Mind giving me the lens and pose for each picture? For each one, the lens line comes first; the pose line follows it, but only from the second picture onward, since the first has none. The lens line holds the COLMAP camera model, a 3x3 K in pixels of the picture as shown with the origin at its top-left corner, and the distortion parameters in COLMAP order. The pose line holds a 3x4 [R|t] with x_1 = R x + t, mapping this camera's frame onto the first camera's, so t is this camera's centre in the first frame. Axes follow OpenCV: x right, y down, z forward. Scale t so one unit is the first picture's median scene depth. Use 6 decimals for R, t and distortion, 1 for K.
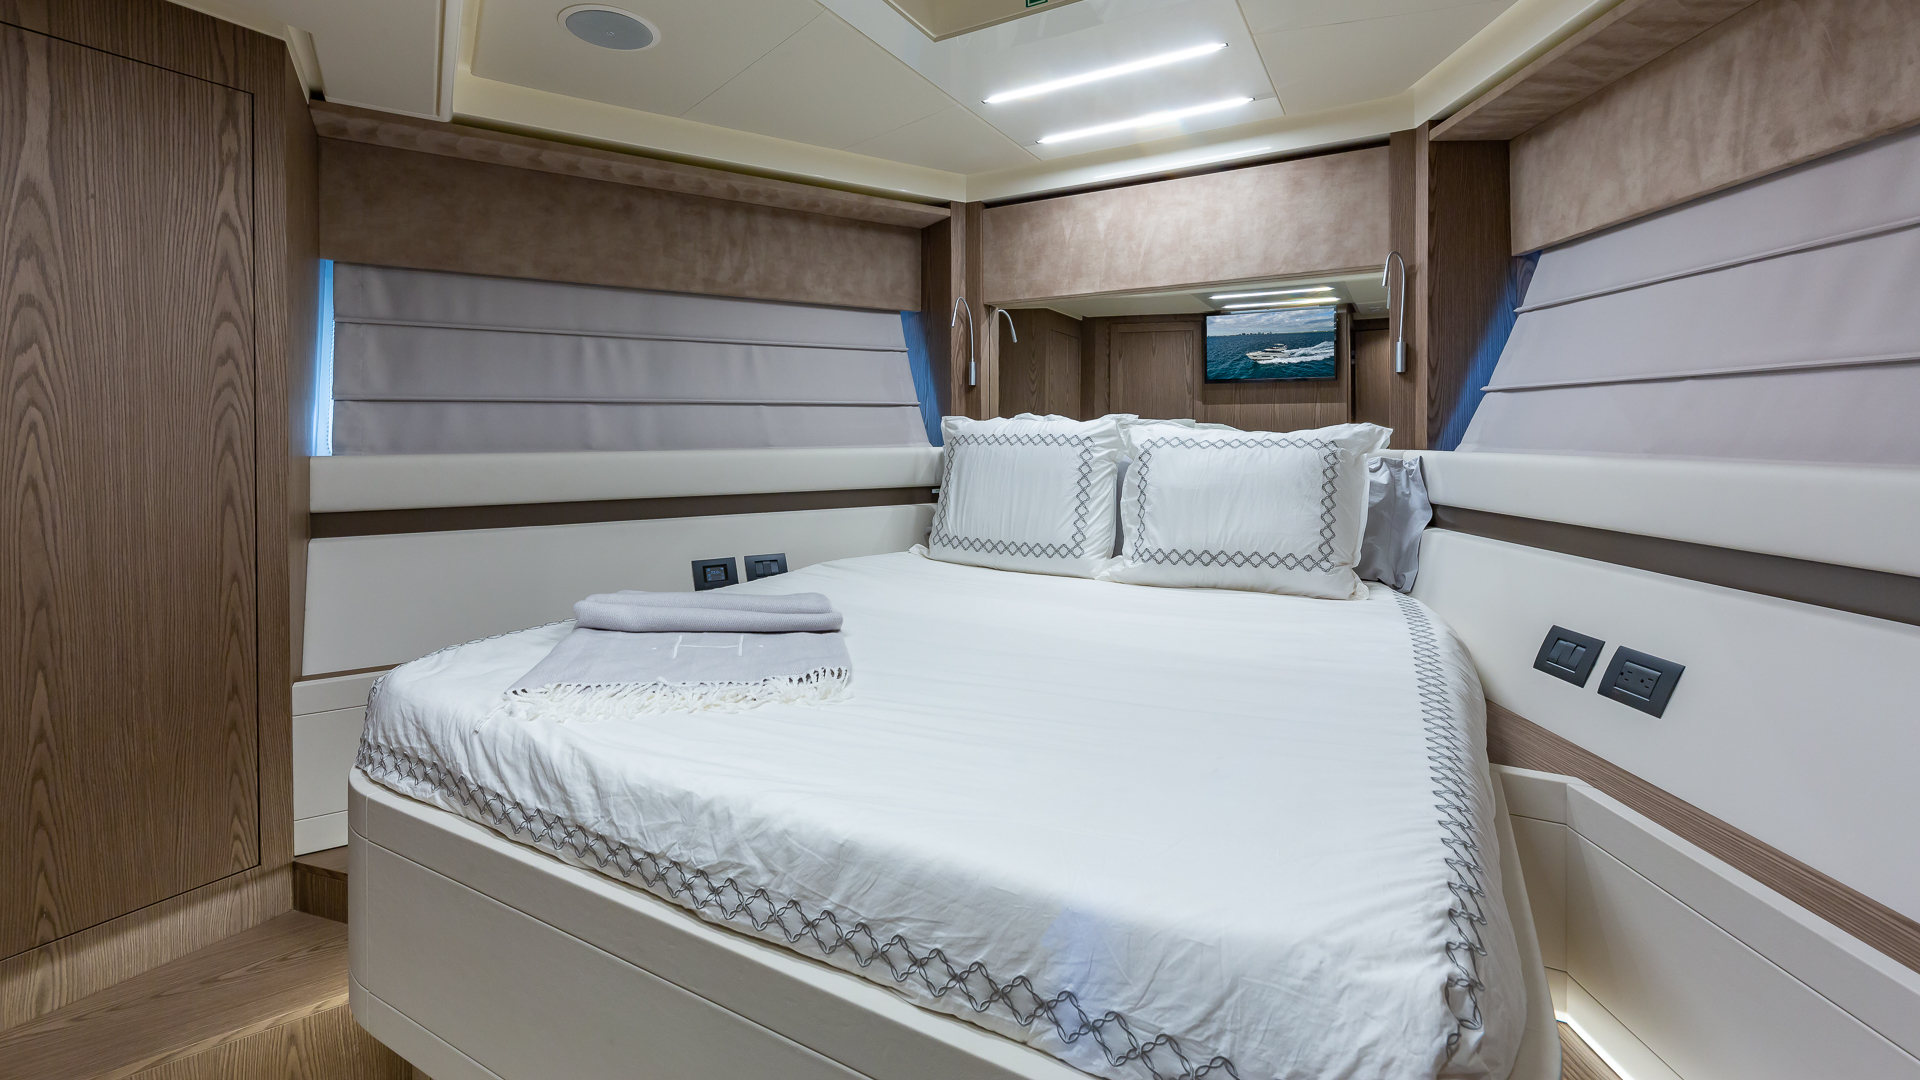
lens RADIAL K [[814.2, 0, 959.4], [0, 814.2, 437.1], [0, 0, 1]] dist [-0.000418, -0.000151]
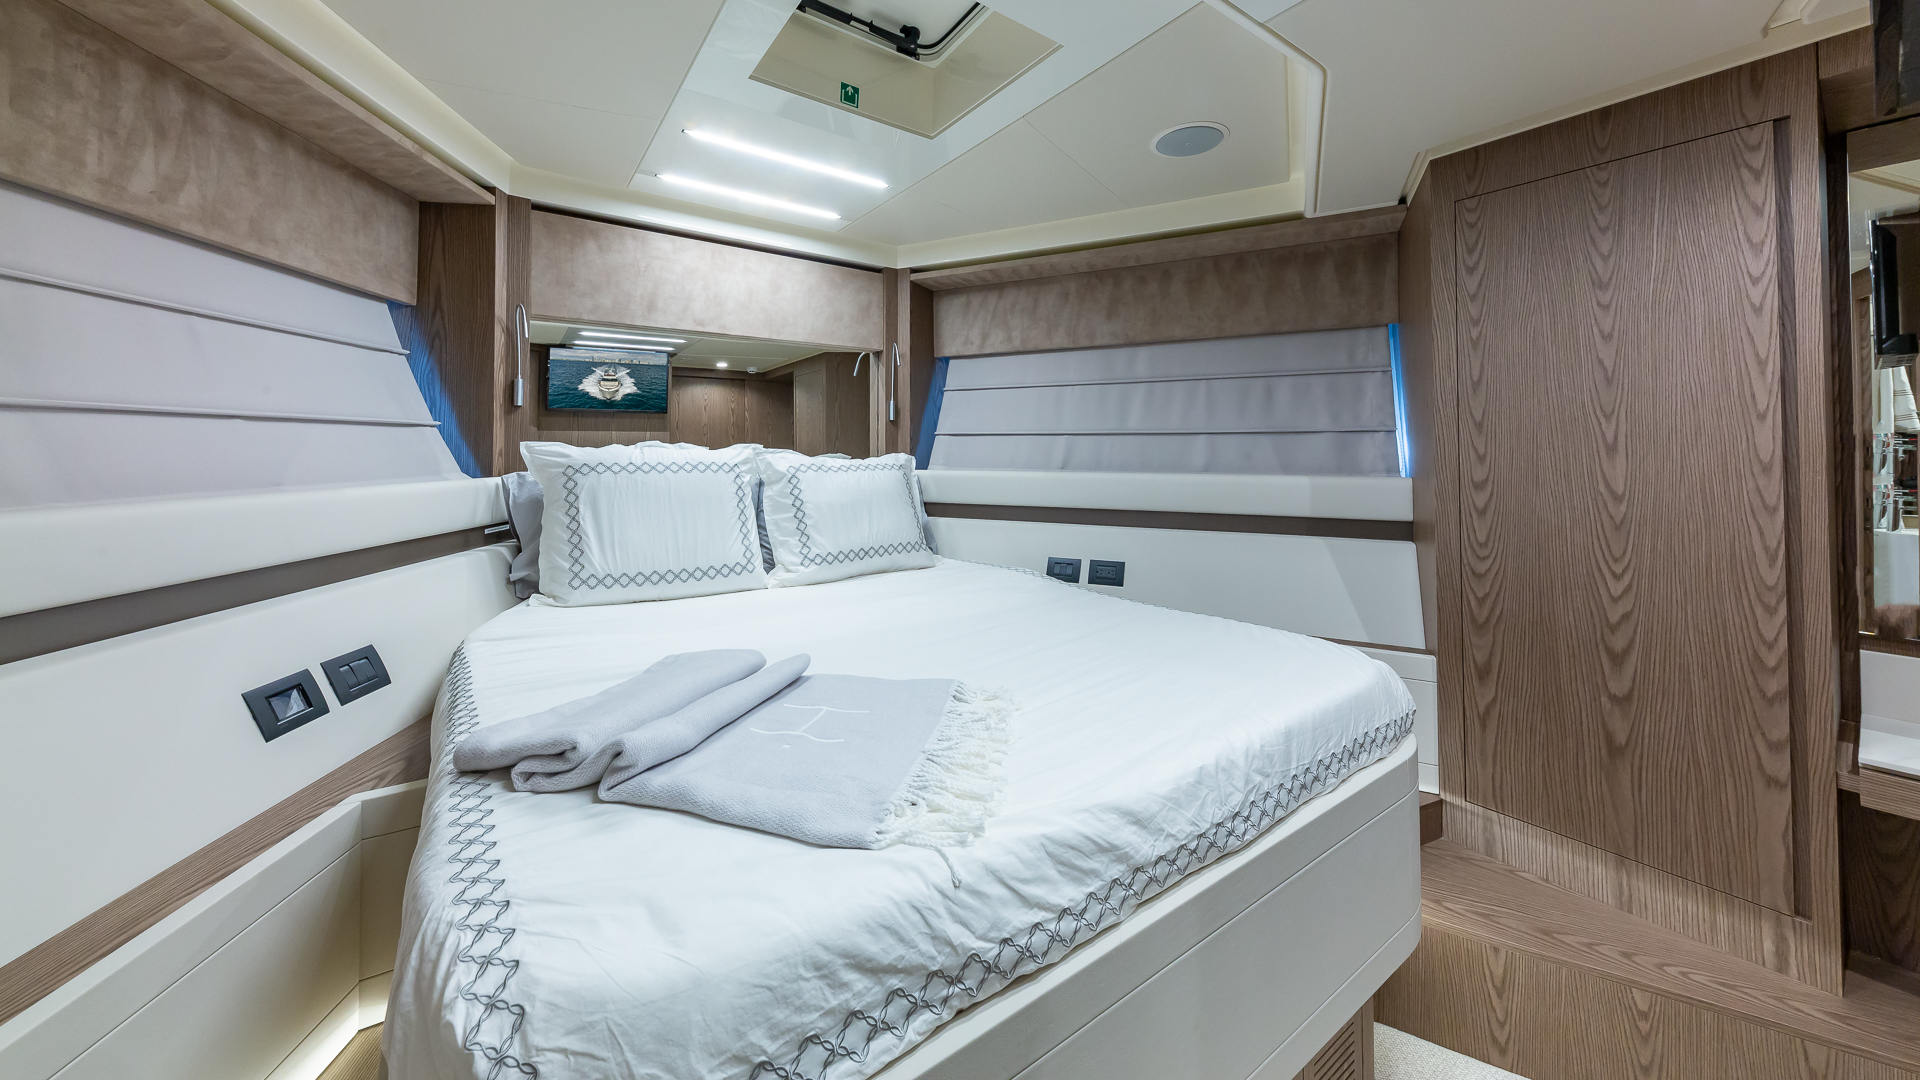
lens RADIAL K [[652.1, 0, 958.9], [0, 652.1, 434.7], [0, 0, 1]] dist [0.015635, -0.005928]
pose [[0.417855, 0.026742, 0.908120, -0.545899], [0.001080, 0.999551, -0.029932, -0.013833], [-0.908513, 0.013488, 0.417638, 0.356645]]
